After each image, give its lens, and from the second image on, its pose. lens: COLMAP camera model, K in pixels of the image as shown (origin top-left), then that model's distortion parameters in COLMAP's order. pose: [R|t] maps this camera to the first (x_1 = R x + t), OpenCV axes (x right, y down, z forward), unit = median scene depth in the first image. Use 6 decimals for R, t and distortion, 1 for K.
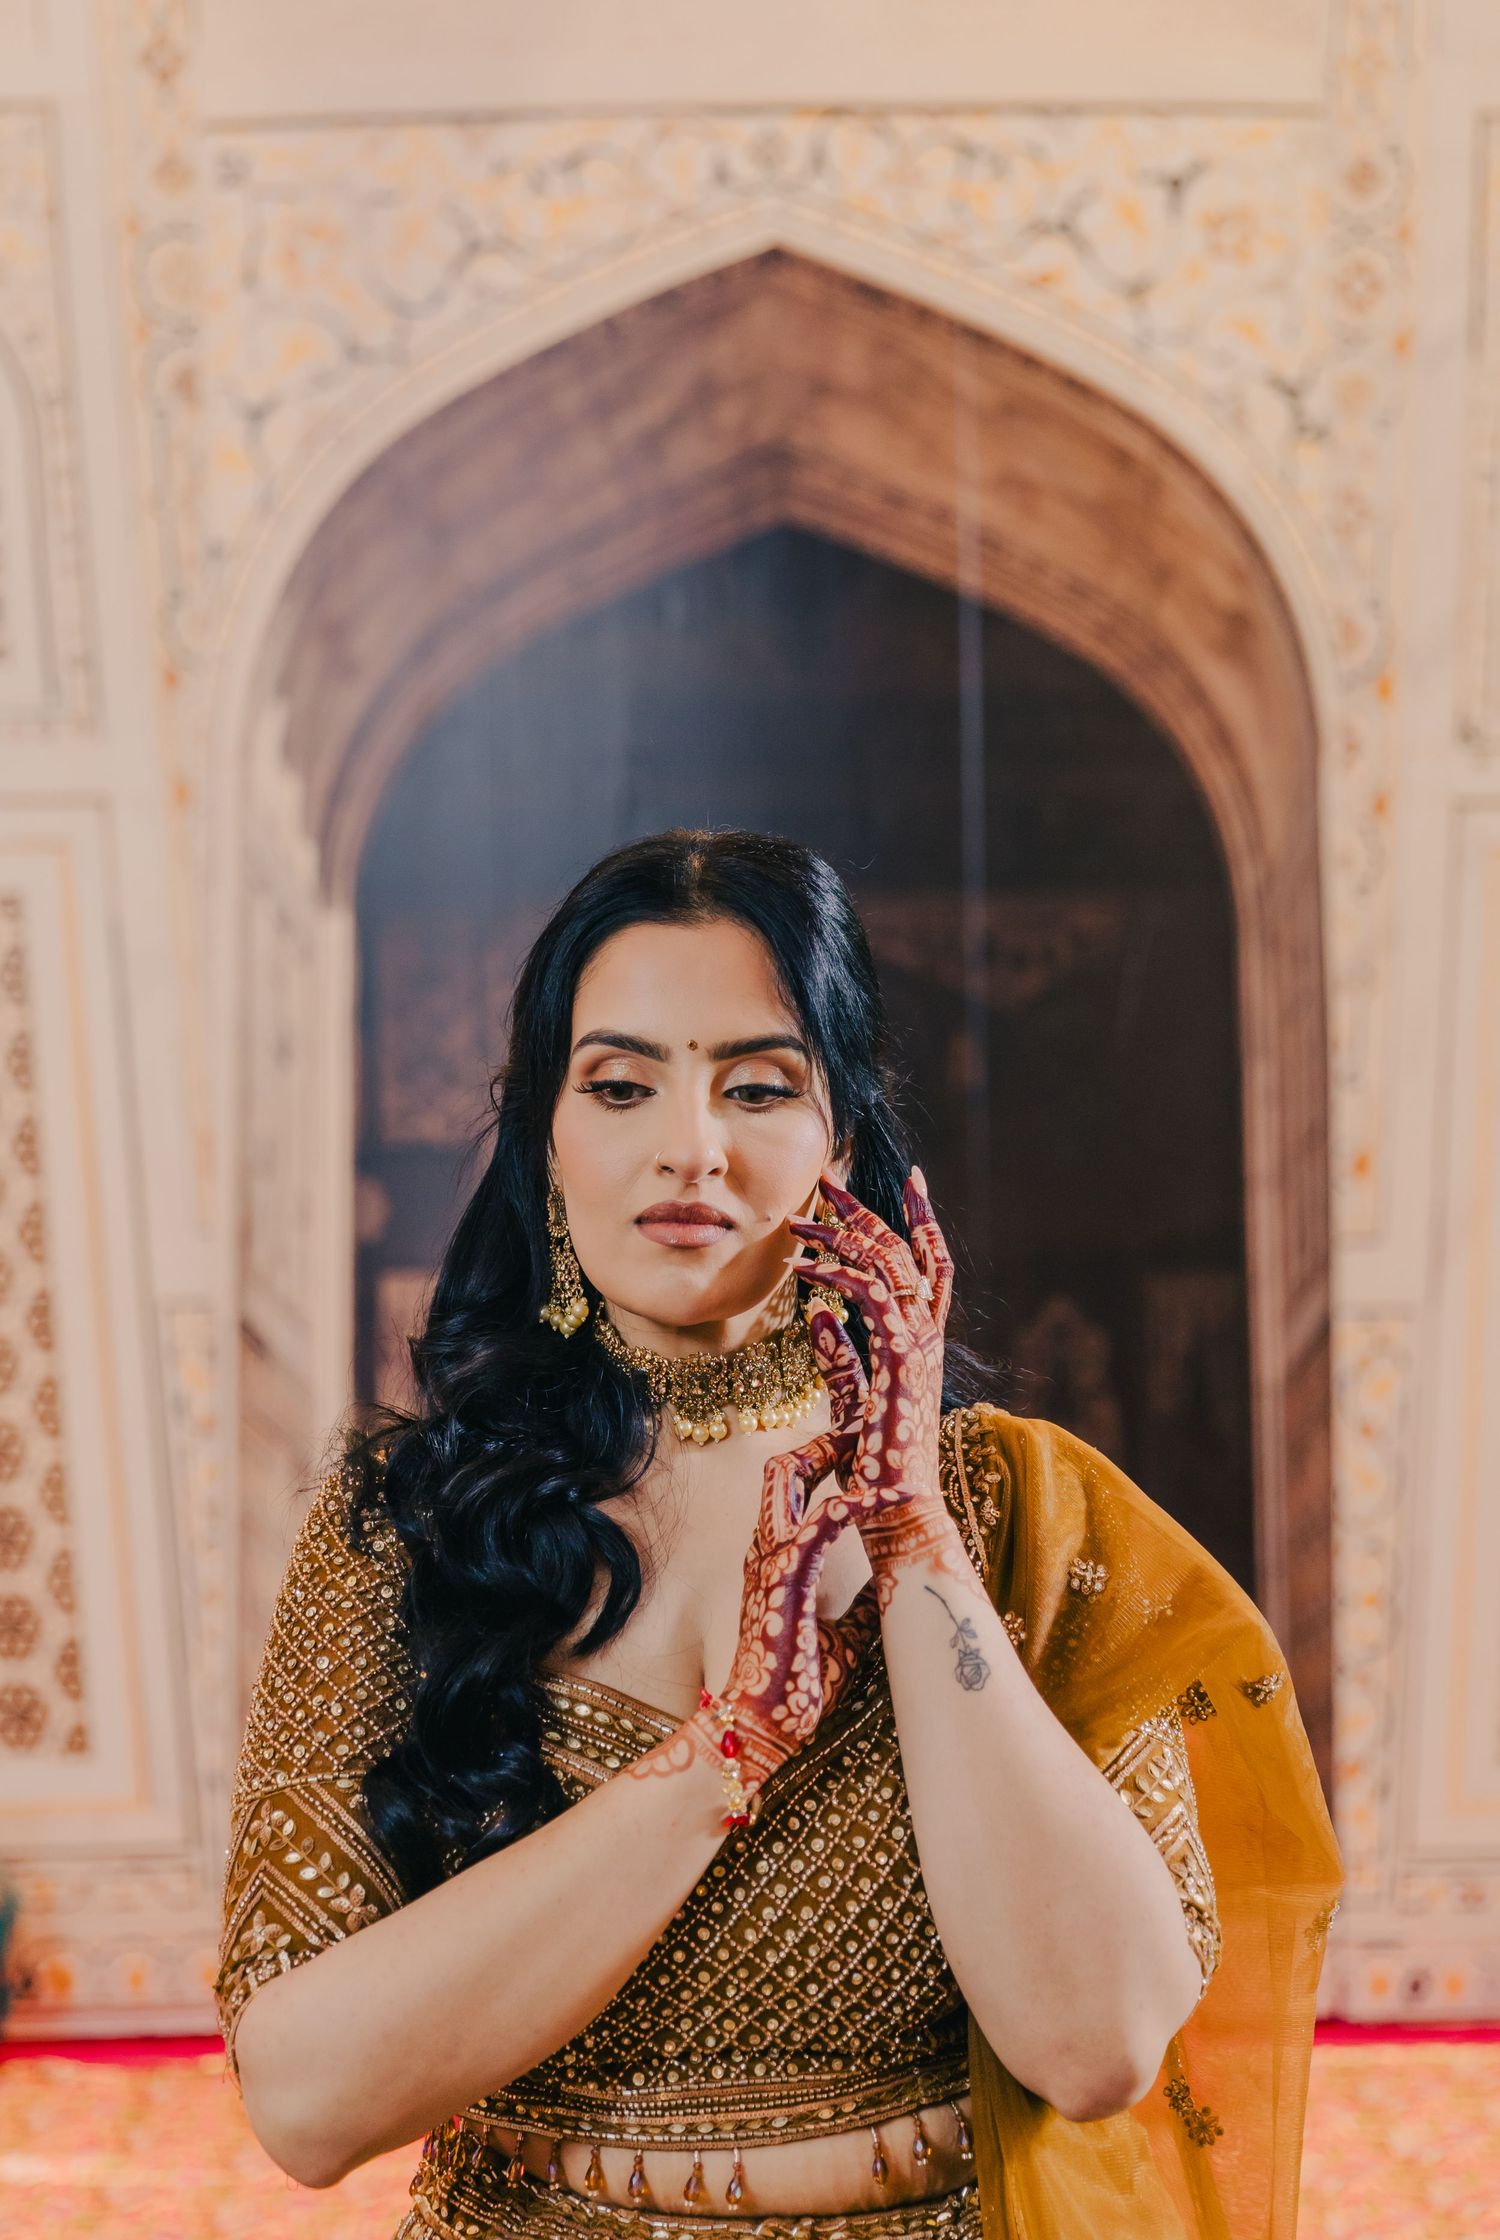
lens RADIAL K [[4656.1, 0, 750.0], [0, 4656.1, 1120.0], [0, 0, 1]] dist [0.066173, -0.028111]
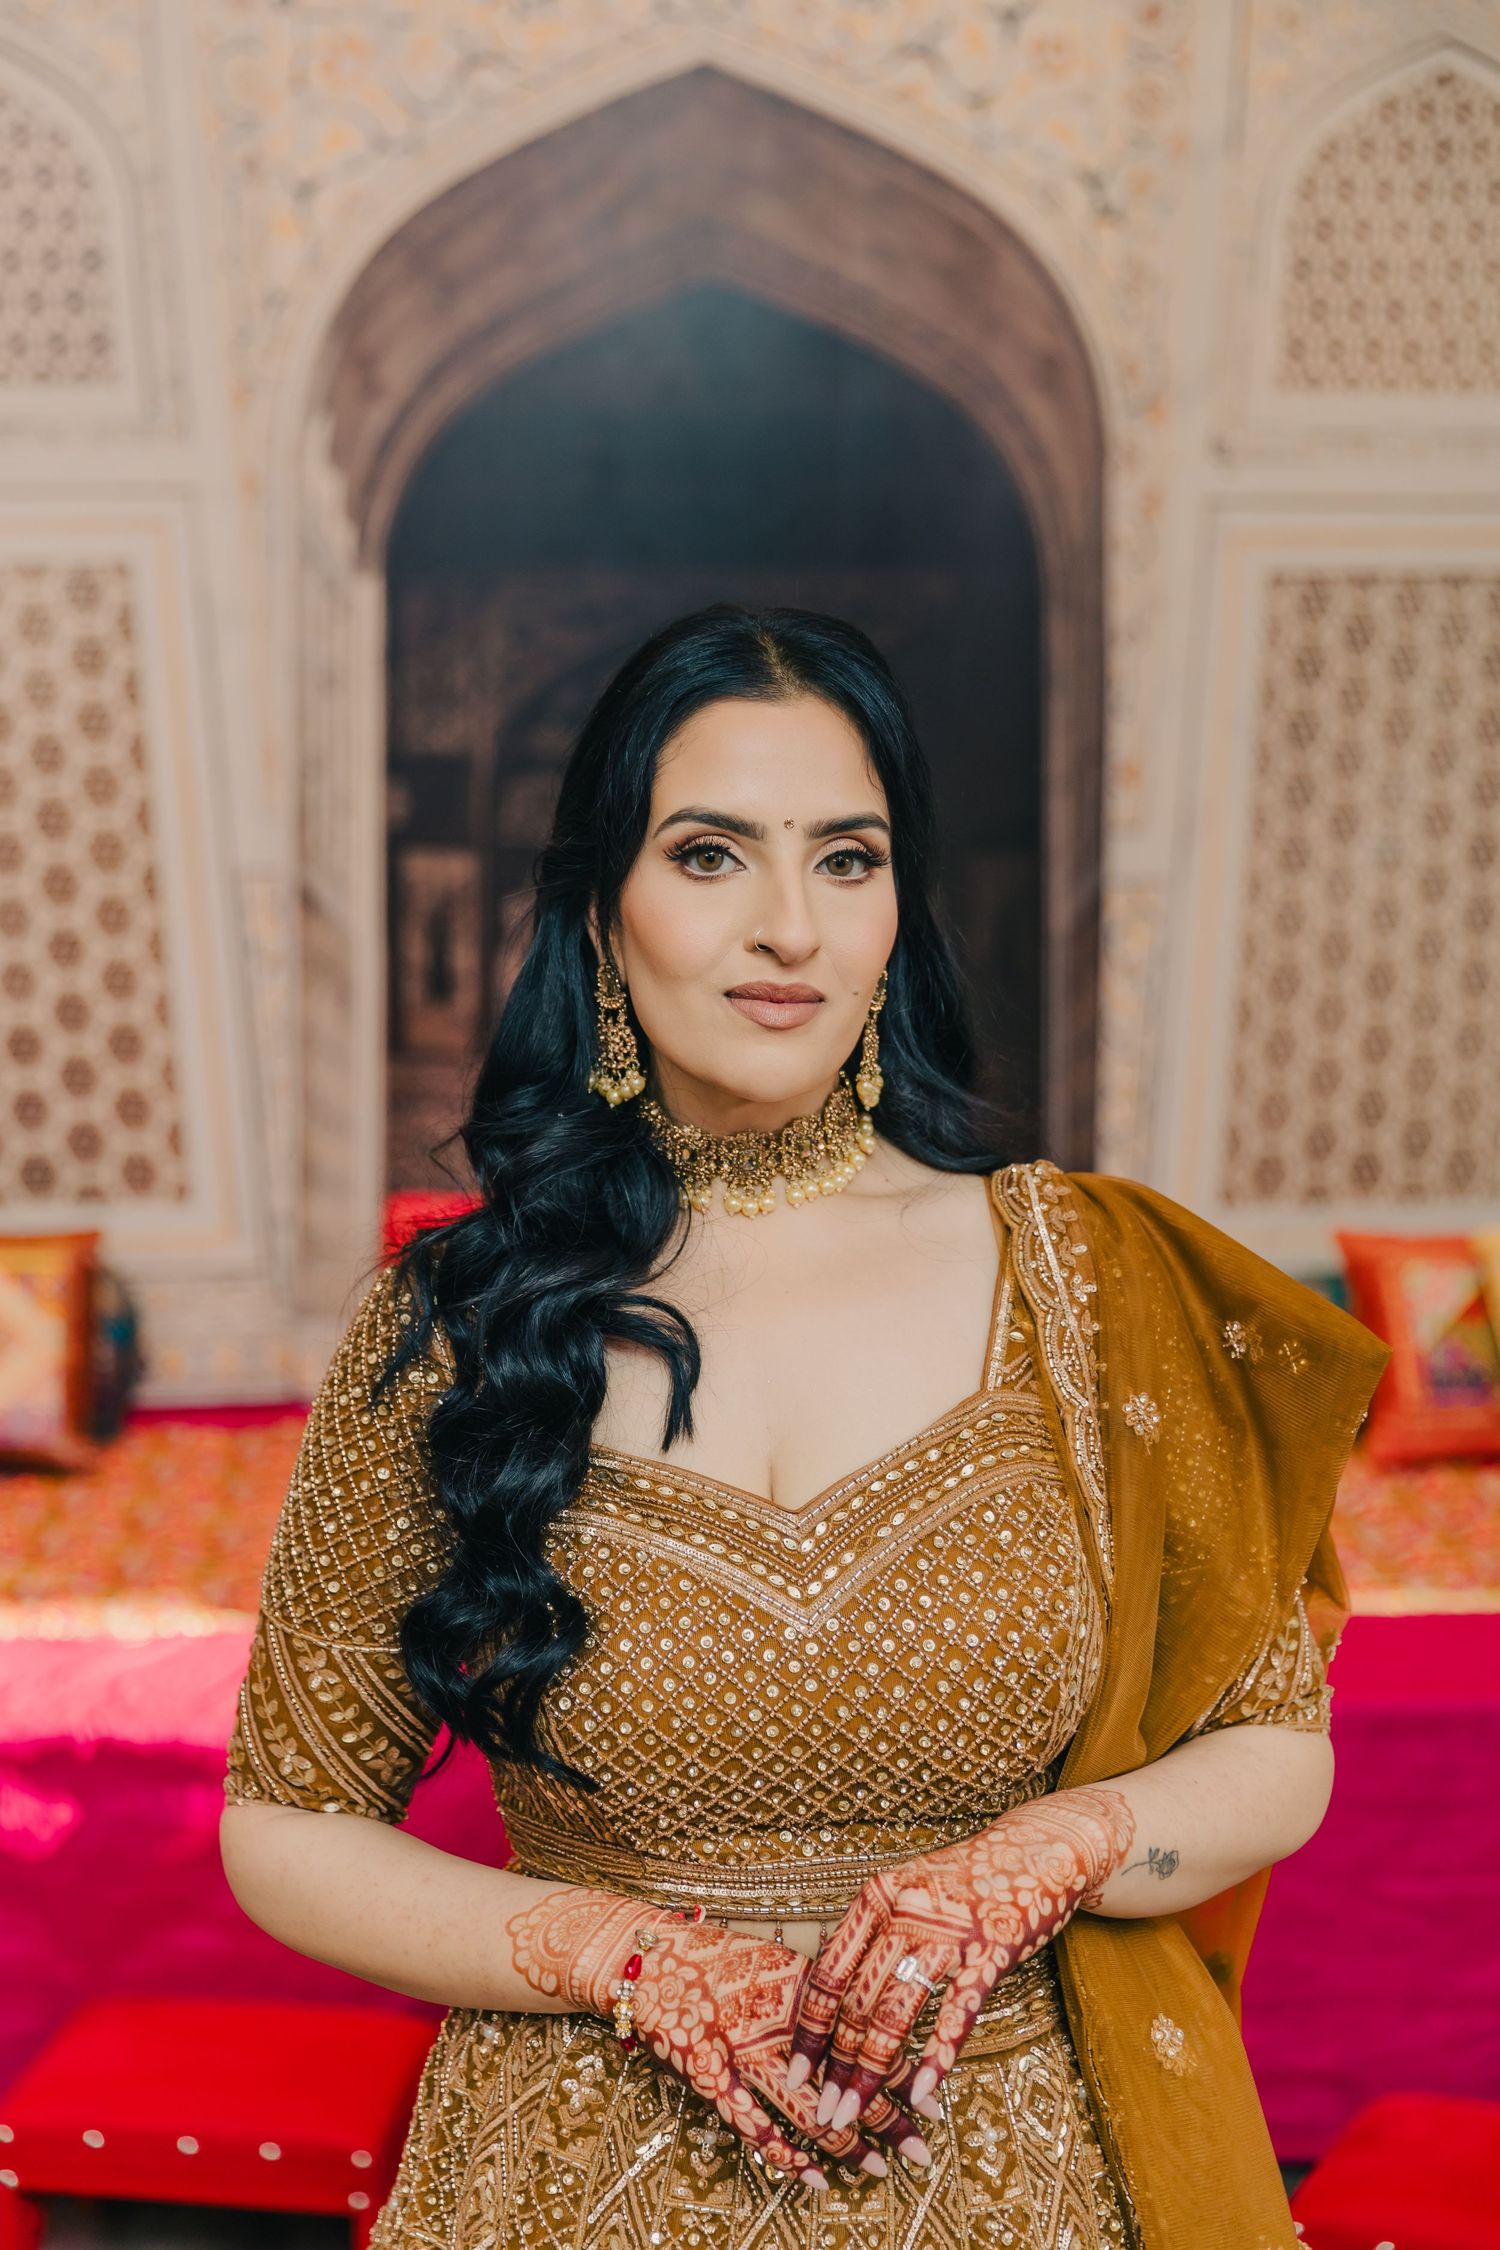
lens RADIAL K [[3346.1, 0, 706.5], [0, 3346.1, 1120.4], [0, 0, 1]] dist [0.102795, -0.161645]
pose [[0.999879, 0.007930, 0.013411, -0.036433], [-0.009442, 0.993123, 0.116698, -0.033963], [-0.012393, -0.116811, 0.993077, 0.262670]]
